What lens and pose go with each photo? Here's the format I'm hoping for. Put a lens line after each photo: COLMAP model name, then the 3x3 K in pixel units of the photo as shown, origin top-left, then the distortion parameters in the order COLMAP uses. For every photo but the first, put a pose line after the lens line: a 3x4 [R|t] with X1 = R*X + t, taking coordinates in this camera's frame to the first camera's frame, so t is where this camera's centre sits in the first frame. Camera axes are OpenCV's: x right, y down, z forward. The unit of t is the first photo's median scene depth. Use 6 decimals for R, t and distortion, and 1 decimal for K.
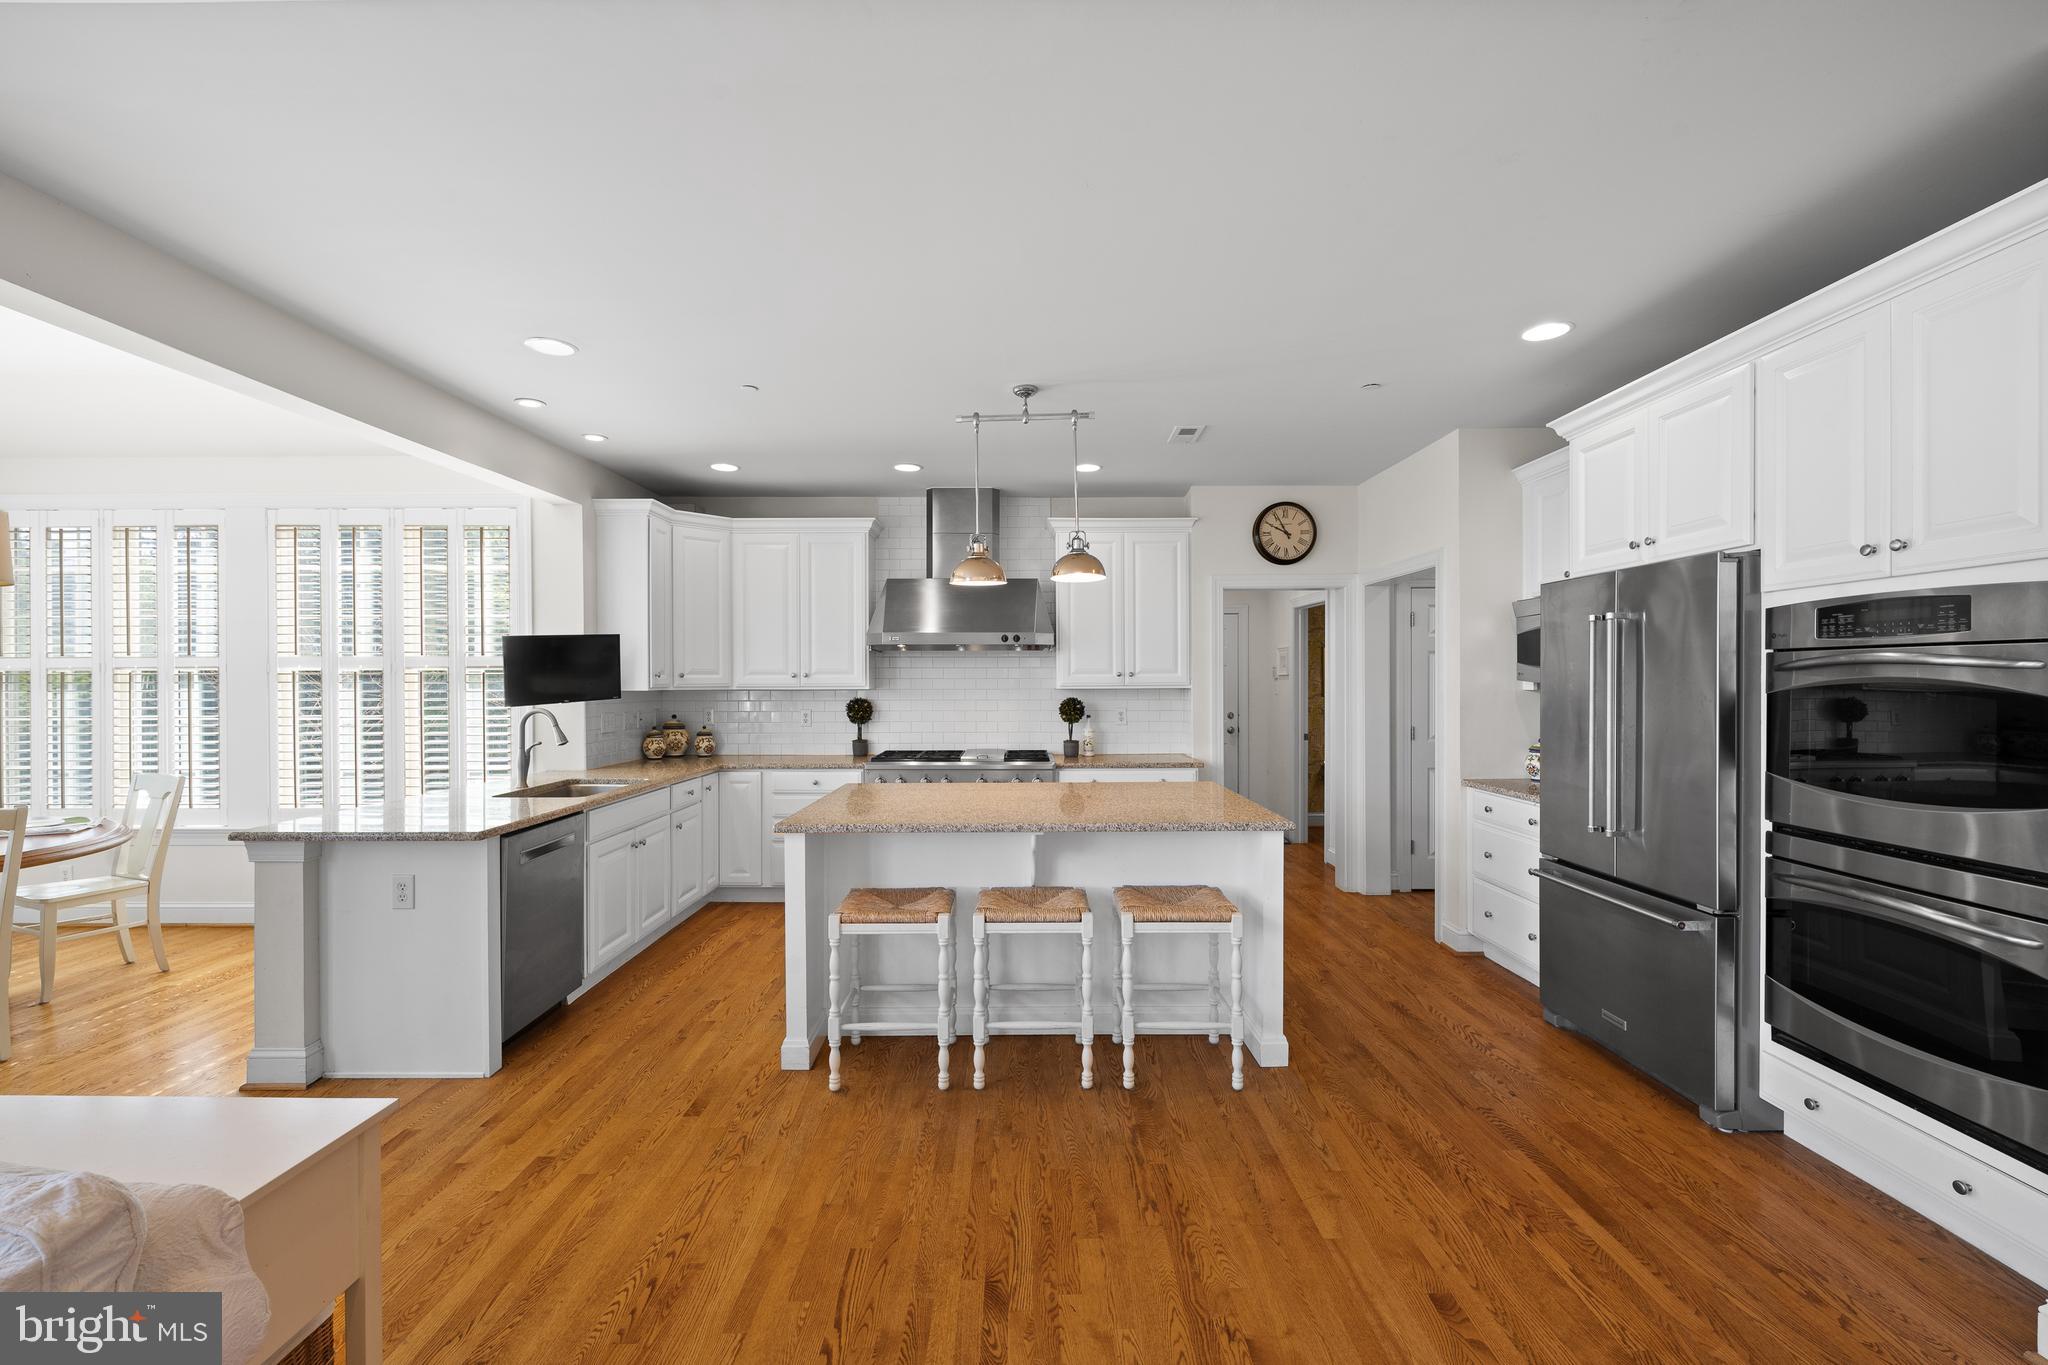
lens RADIAL K [[845.1, 0, 1029.3], [0, 845.1, 687.0], [0, 0, 1]] dist [-0.005858, 0.000017]
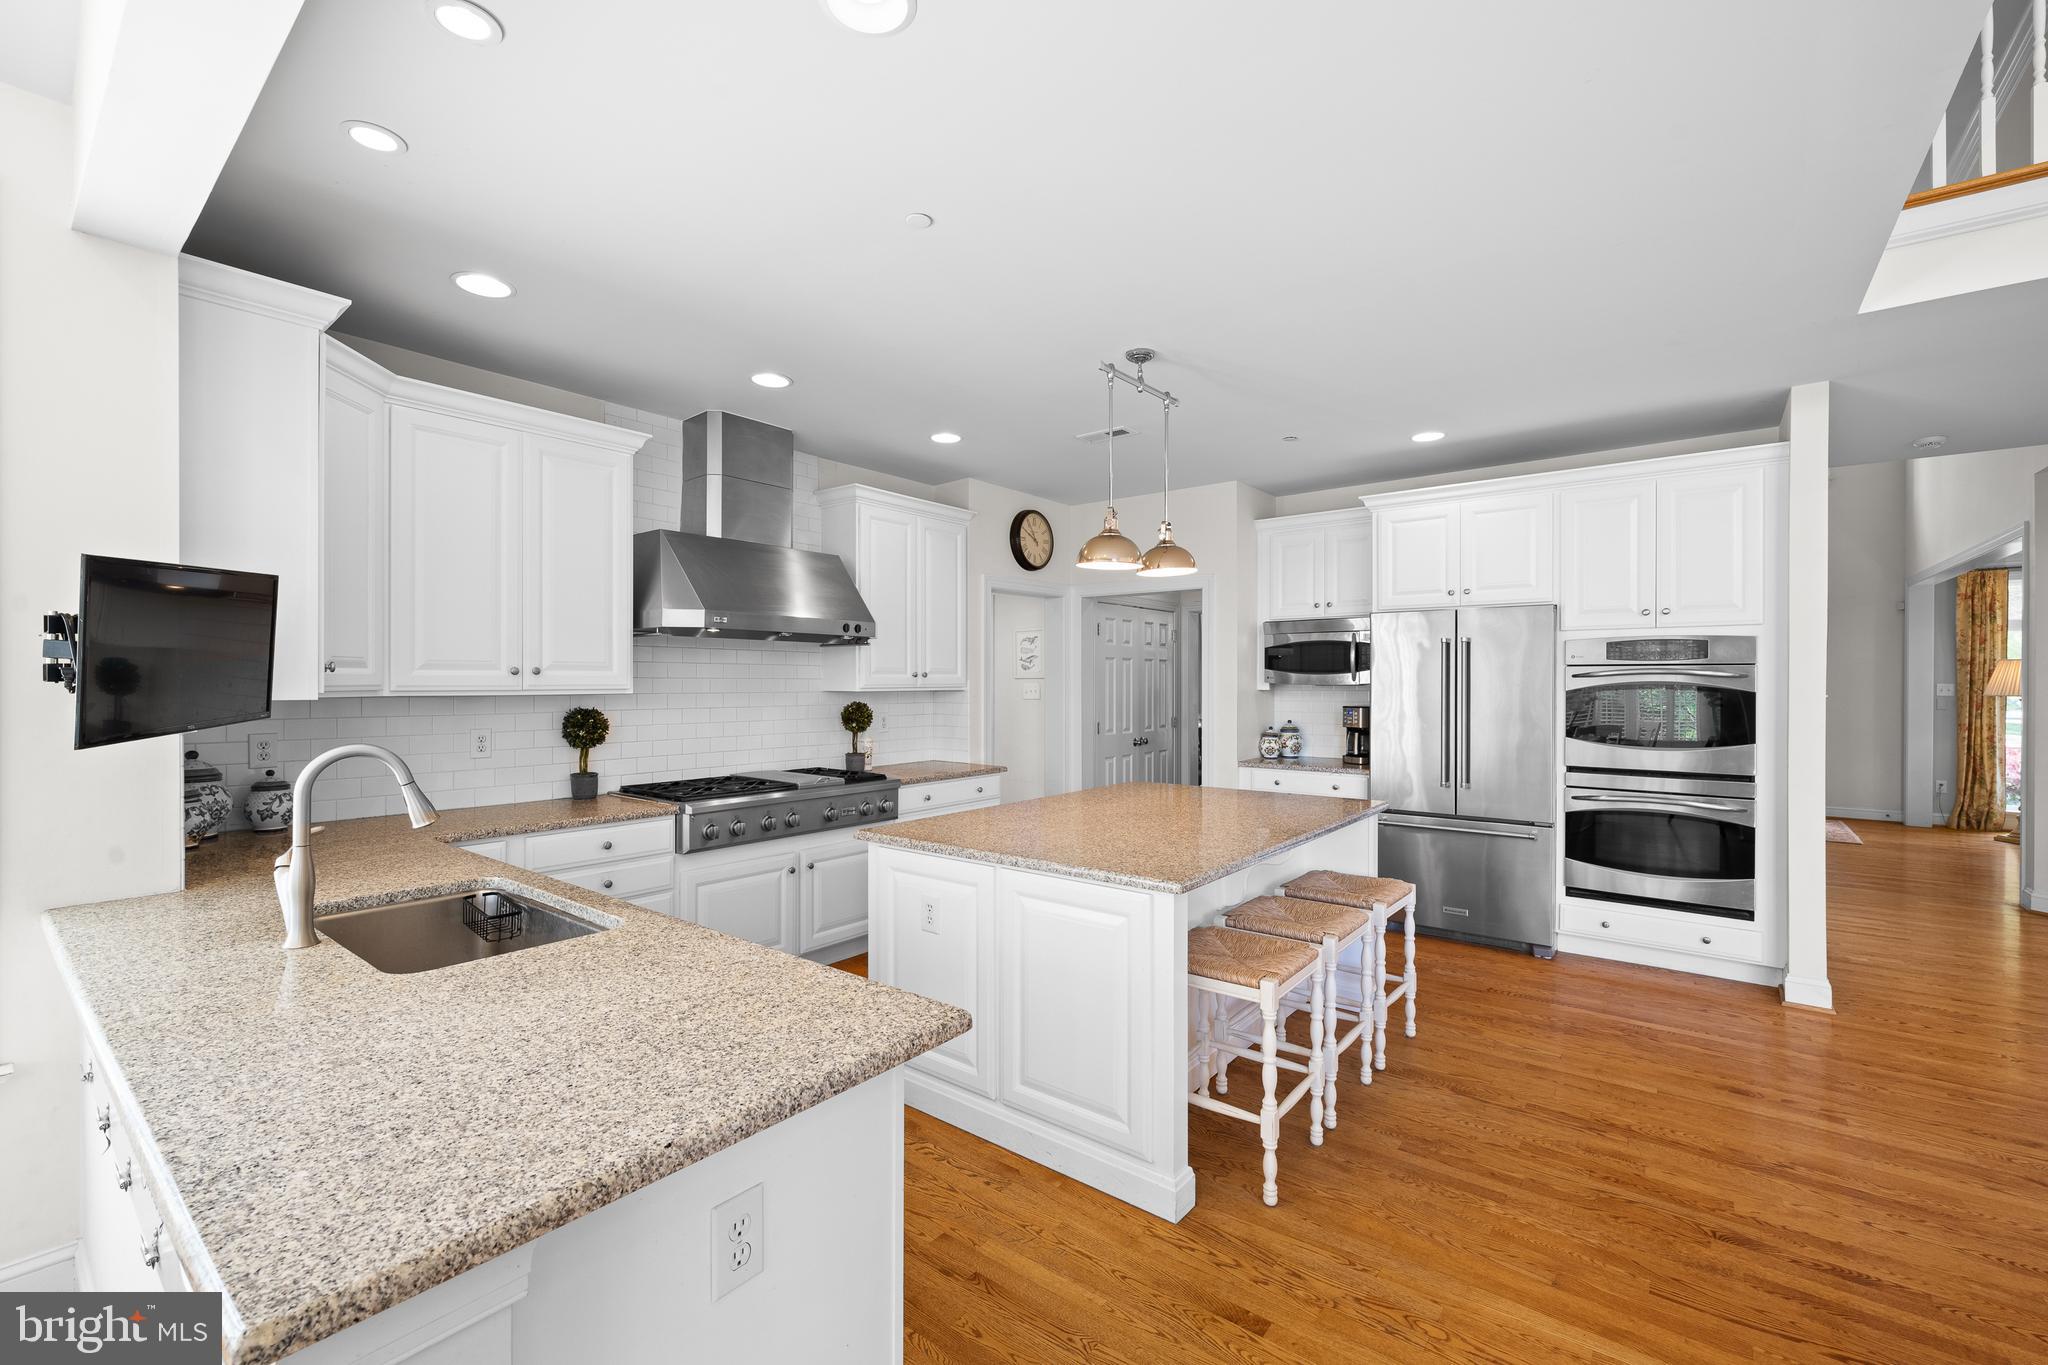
lens RADIAL K [[845.1, 0, 1025.3], [0, 845.1, 683.6], [0, 0, 1]] dist [-0.005858, 0.000017]
pose [[0.627861, 0.001880, 0.778323, -0.533211], [0.002961, 0.999984, -0.004804, -0.001046], [-0.778320, 0.005321, 0.627845, 0.371250]]
